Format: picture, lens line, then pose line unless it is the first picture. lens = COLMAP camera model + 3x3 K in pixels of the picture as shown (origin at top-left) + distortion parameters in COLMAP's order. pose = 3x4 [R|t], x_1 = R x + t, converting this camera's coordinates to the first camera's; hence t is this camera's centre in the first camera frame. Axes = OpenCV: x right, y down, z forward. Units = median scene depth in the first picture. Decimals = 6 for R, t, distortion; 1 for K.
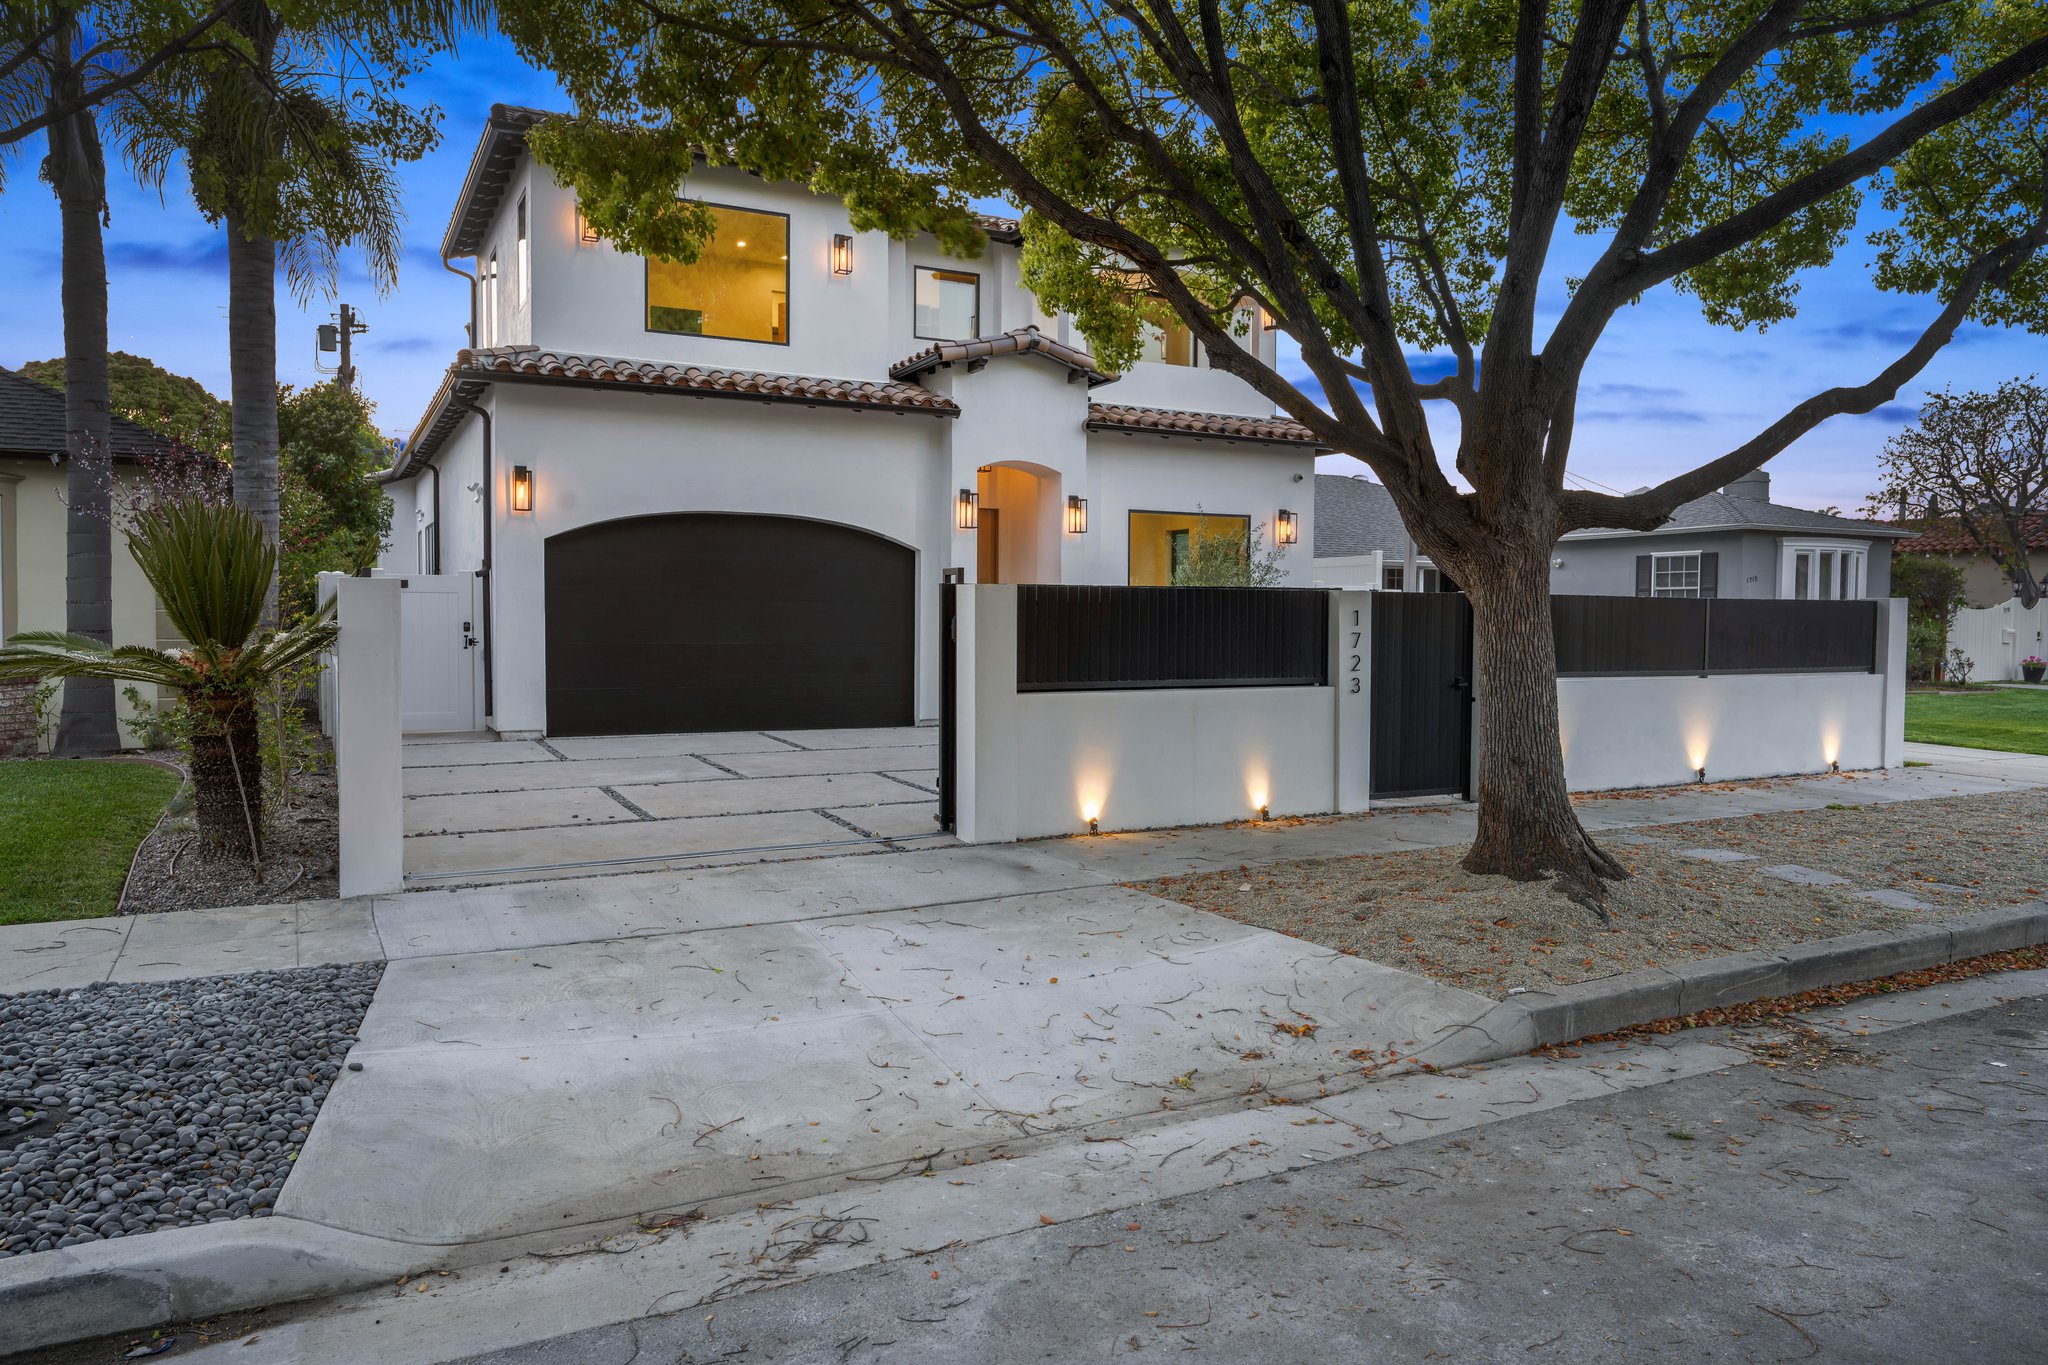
lens RADIAL K [[1381.6, 0, 1024.0], [0, 1381.6, 682.5], [0, 0, 1]] dist [-0.002372, 0.002473]
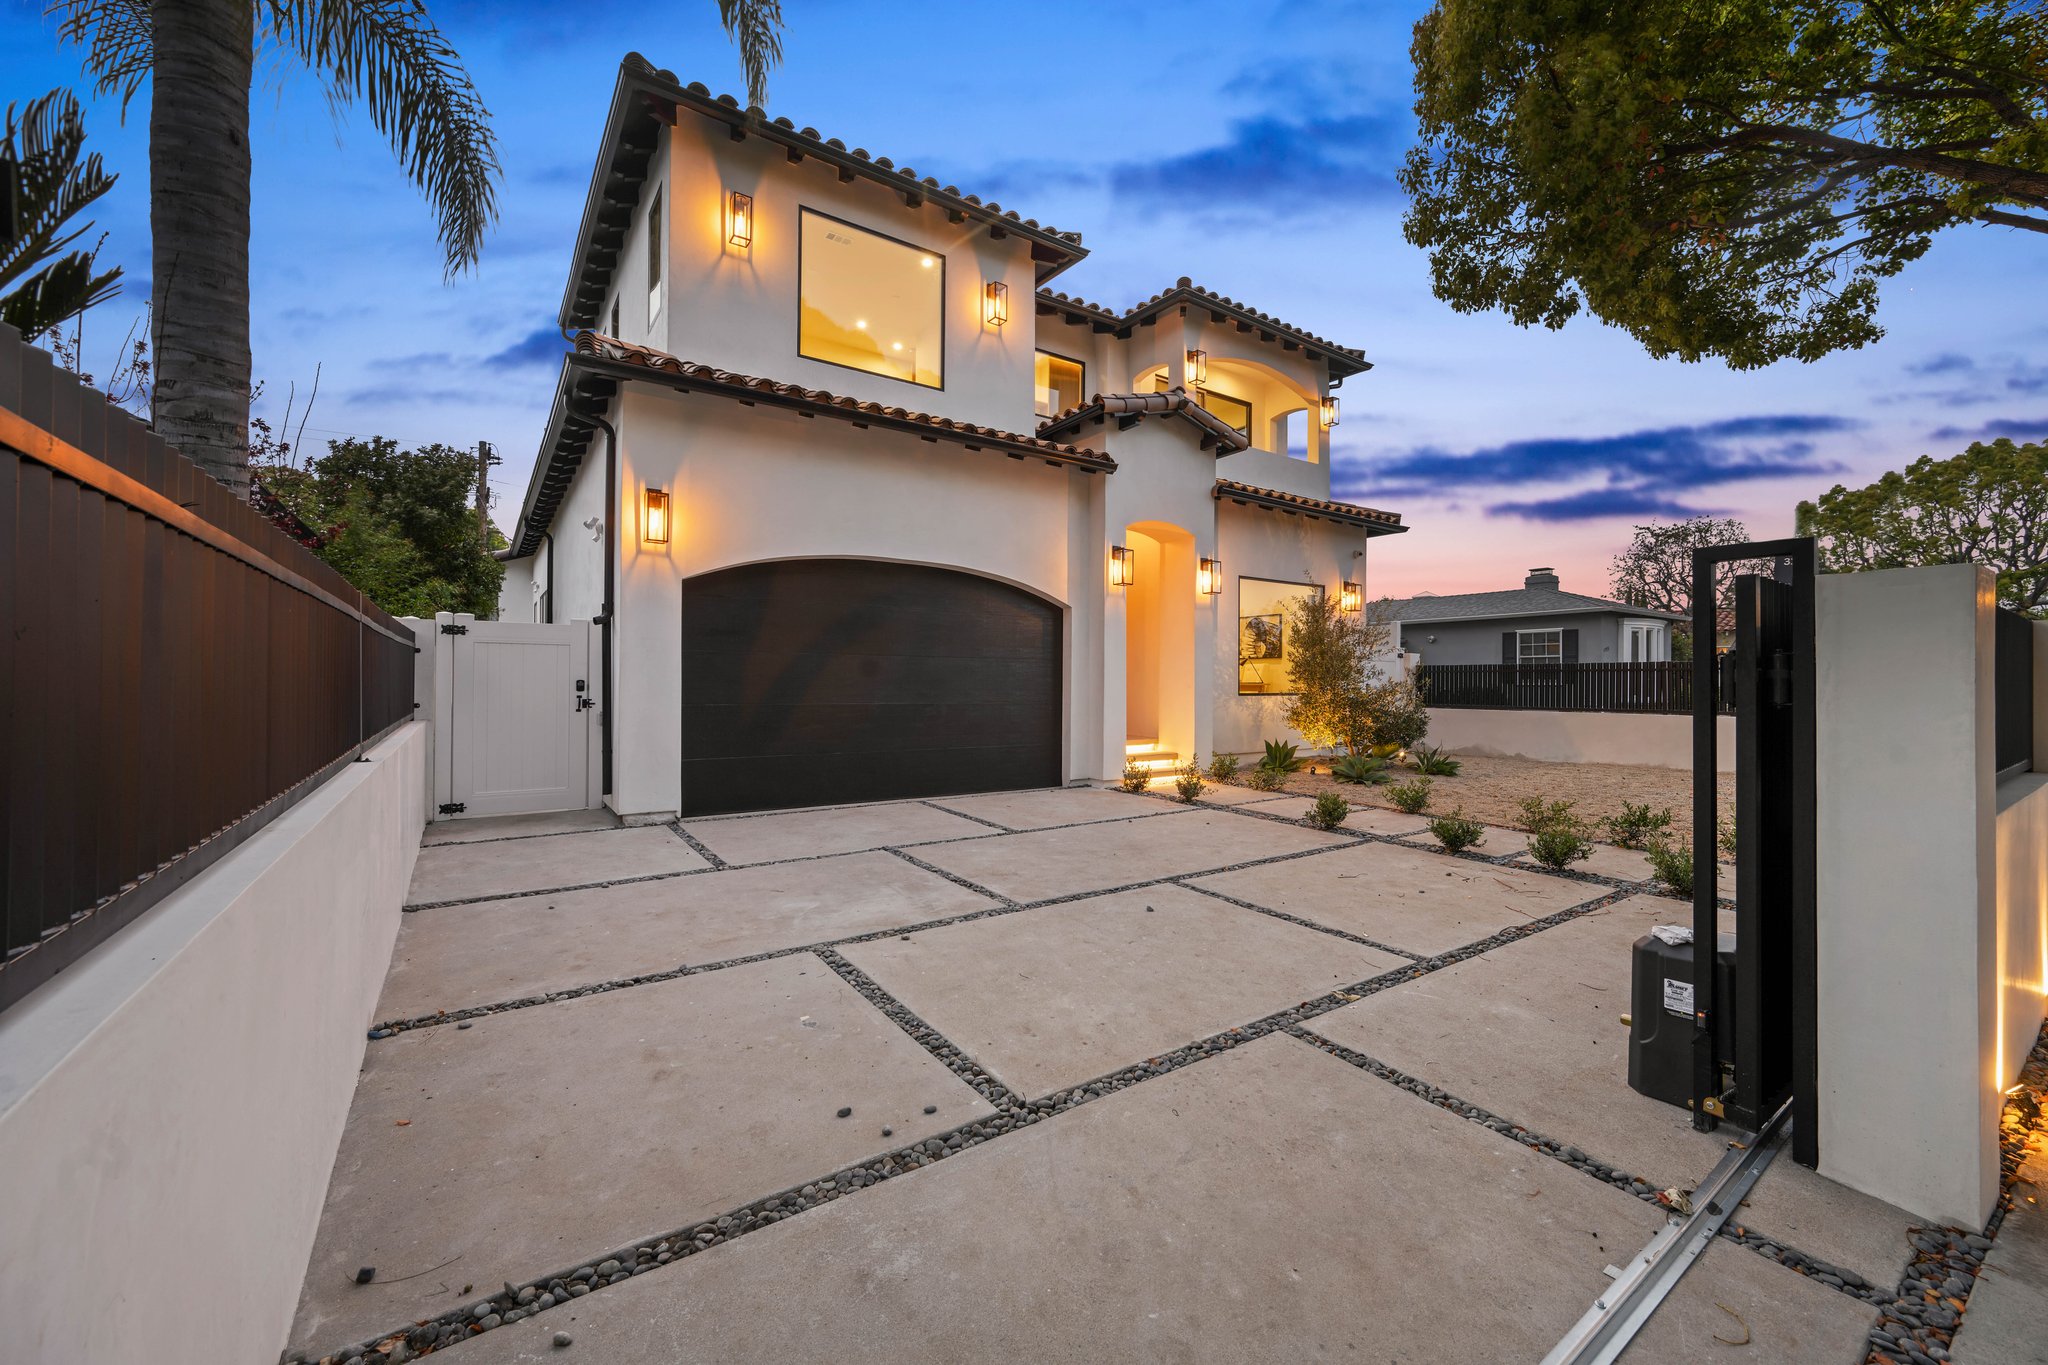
lens RADIAL K [[799.2, 0, 1024.0], [0, 799.2, 682.5], [0, 0, 1]] dist [-0.000660, -0.000082]
pose [[0.991926, -0.001737, 0.126810, -0.321719], [0.007756, 0.998865, -0.046991, -0.027904], [-0.126584, 0.047595, 0.990813, 0.788996]]
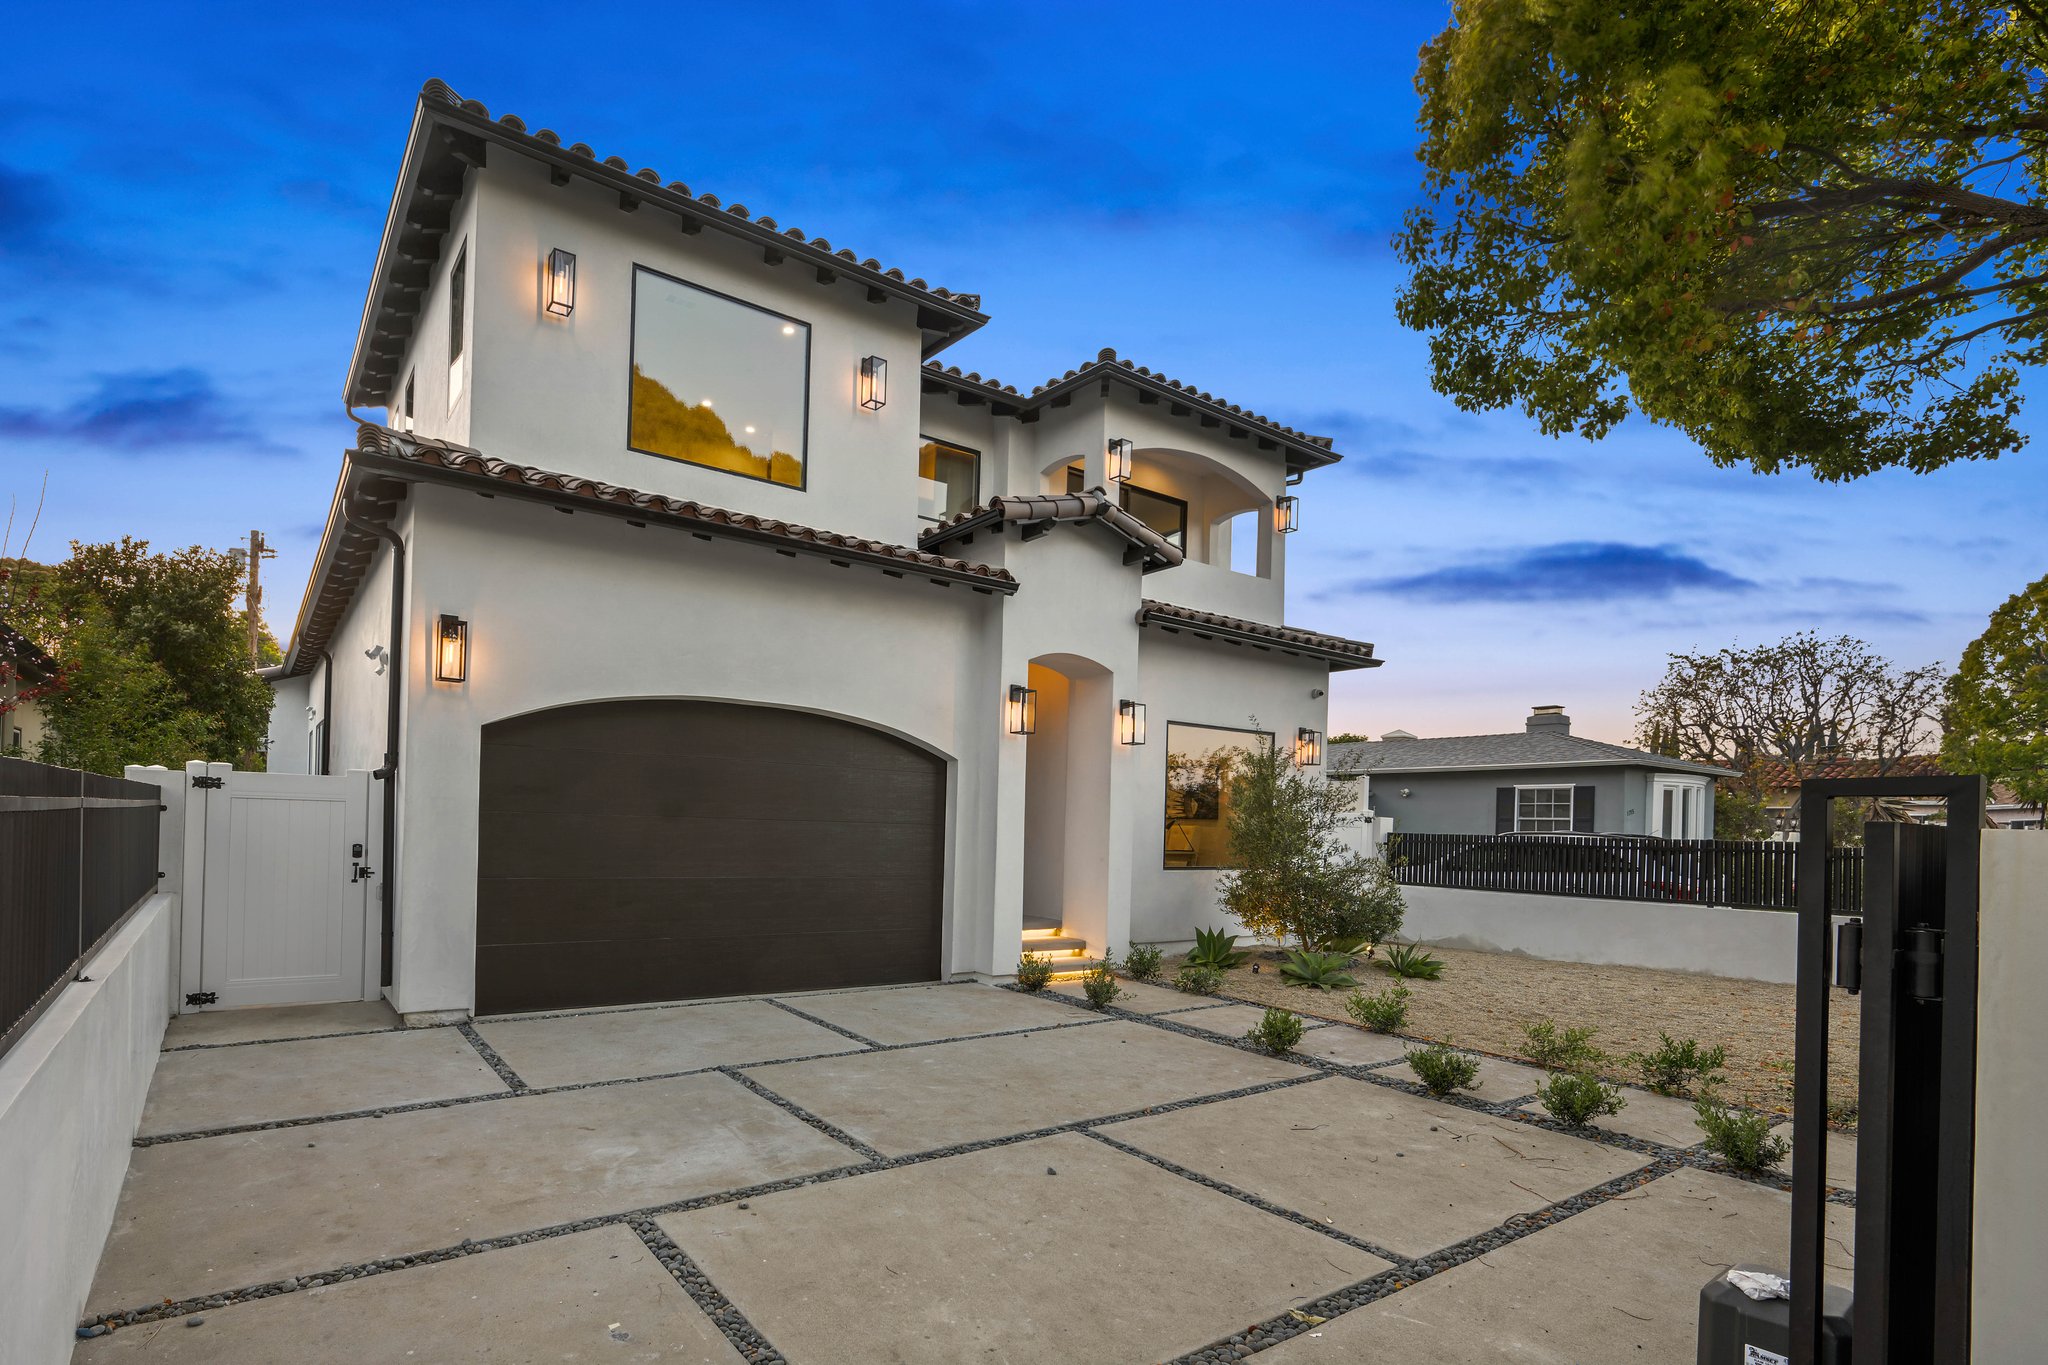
lens RADIAL K [[970.4, 0, 859.9], [0, 970.4, 827.4], [0, 0, 1]] dist [-0.000616, 0.000033]
pose [[0.995661, 0.019492, 0.090986, -0.321970], [-0.015705, 0.998987, -0.042159, -0.057766], [-0.091716, 0.040547, 0.994959, 0.804766]]
